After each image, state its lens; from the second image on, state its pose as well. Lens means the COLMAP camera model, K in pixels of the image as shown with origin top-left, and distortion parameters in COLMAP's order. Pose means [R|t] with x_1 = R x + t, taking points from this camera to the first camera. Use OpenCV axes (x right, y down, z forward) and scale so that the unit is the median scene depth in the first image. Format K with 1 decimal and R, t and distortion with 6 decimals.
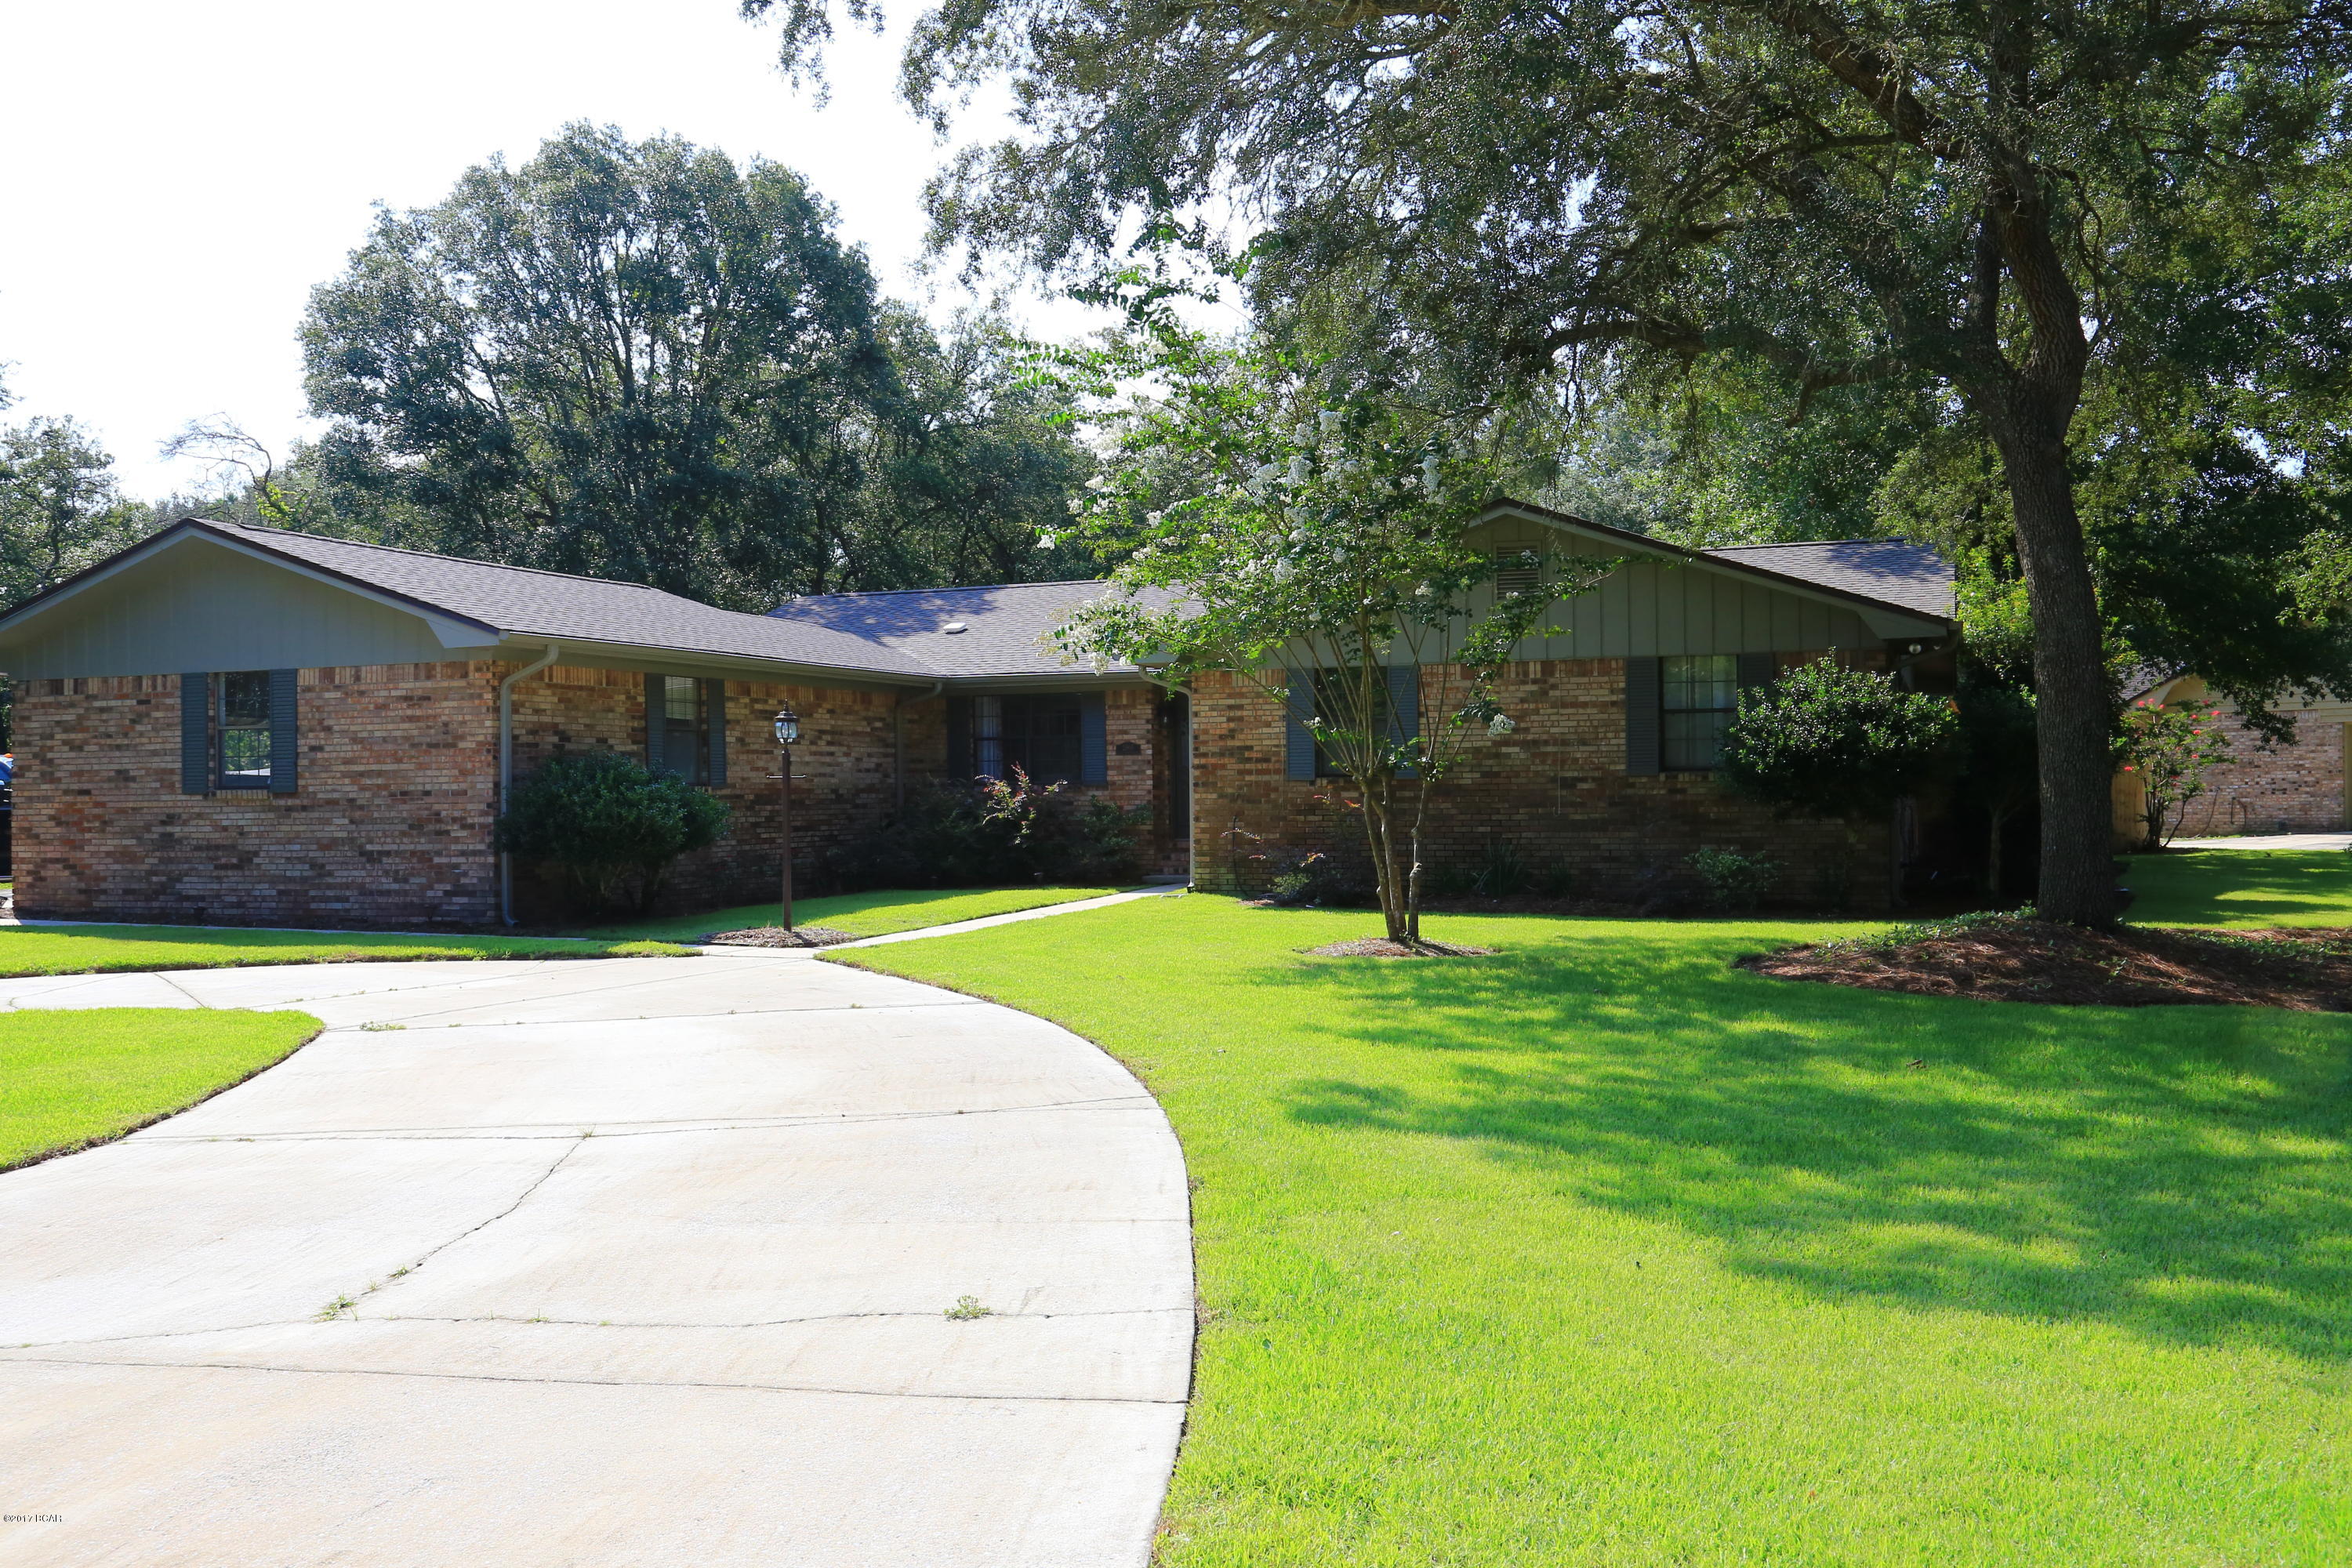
lens RADIAL K [[2166.7, 0, 1177.4], [0, 2166.7, 786.9], [0, 0, 1]] dist [-0.016166, 0.000000]
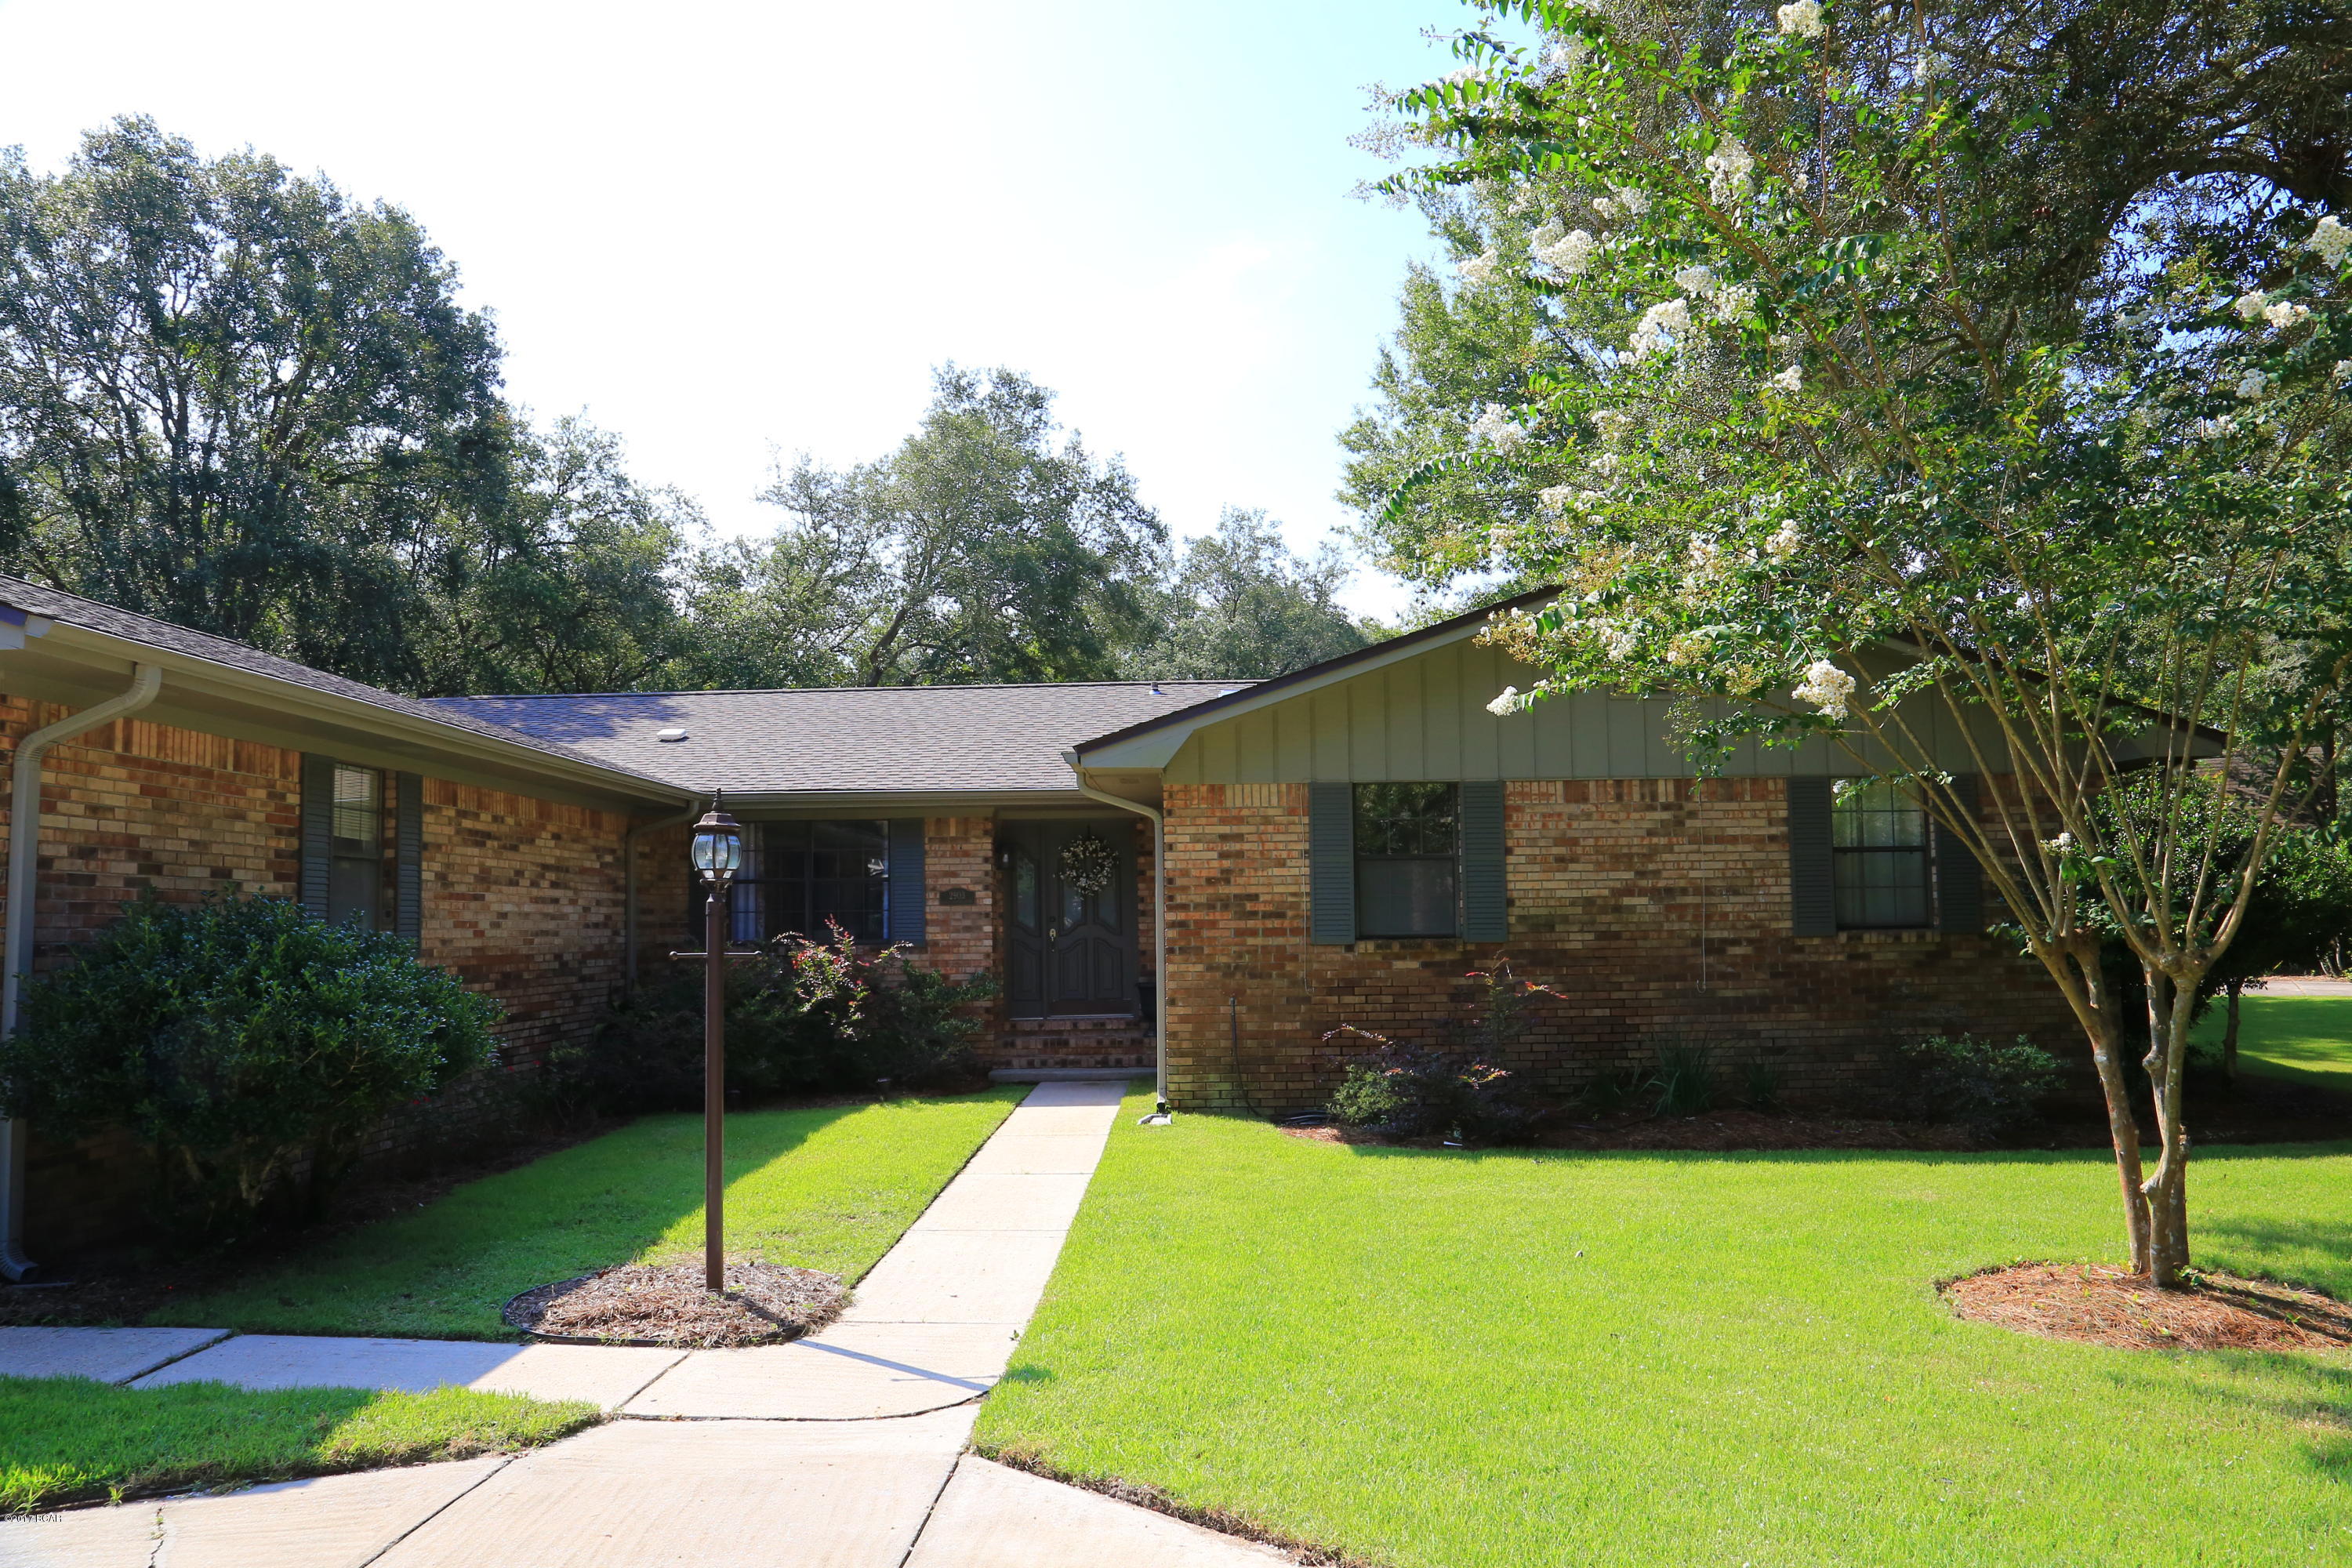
lens RADIAL K [[1663.2, 0, 1178.9], [0, 1663.2, 762.2], [0, 0, 1]] dist [-0.069604, 0.029304]
pose [[0.939989, 0.033288, 0.339576, -0.169349], [0.000592, 0.995069, -0.099184, -0.008256], [-0.341203, 0.093433, 0.935335, 0.509672]]
